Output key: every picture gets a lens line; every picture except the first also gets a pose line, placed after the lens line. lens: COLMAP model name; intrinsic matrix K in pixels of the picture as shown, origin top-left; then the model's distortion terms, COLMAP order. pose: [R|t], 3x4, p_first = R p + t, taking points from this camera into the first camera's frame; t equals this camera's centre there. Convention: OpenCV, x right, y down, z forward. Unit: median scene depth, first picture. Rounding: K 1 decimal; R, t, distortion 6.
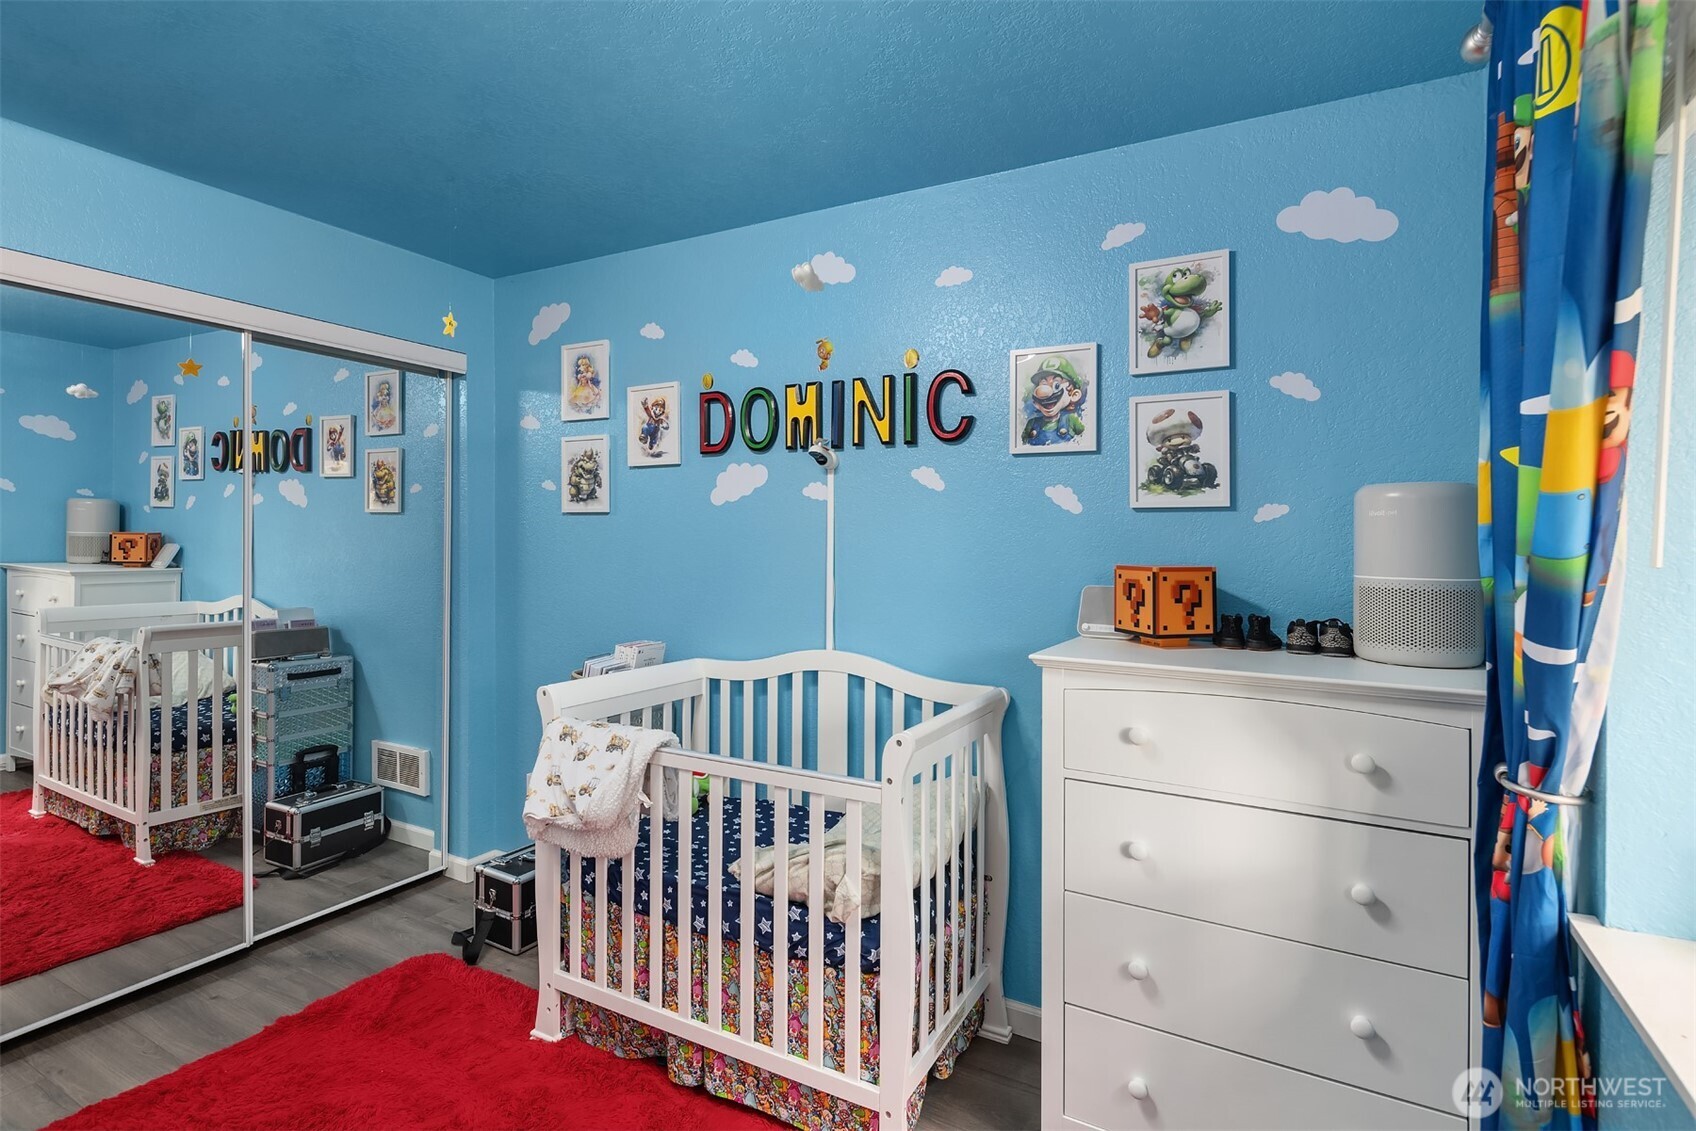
lens RADIAL K [[819.7, 0, 854.6], [0, 819.7, 552.2], [0, 0, 1]] dist [-0.001480, 0.000455]
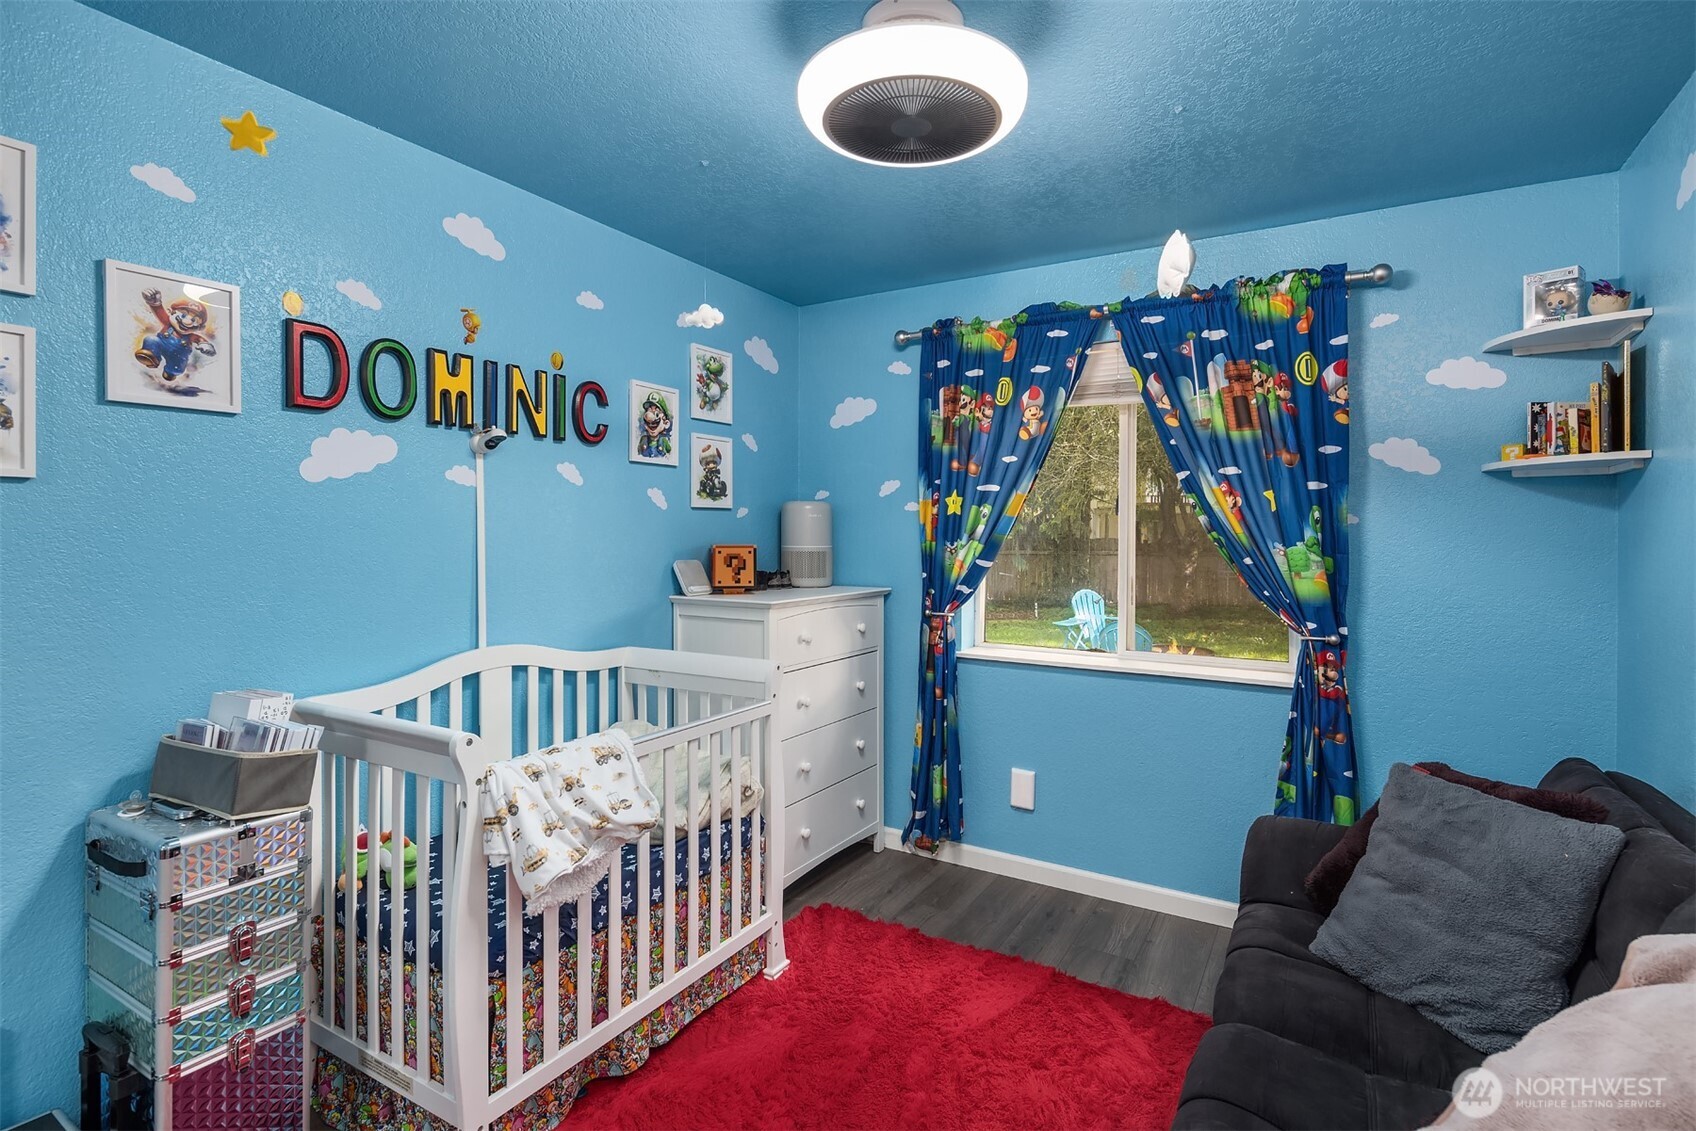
lens RADIAL K [[819.7, 0, 851.3], [0, 819.7, 549.8], [0, 0, 1]] dist [-0.001480, 0.000455]
pose [[0.034287, -0.032219, 0.998893, -1.099254], [0.011093, 0.999431, 0.031855, -0.019836], [-0.999350, 0.009989, 0.034625, 0.636719]]
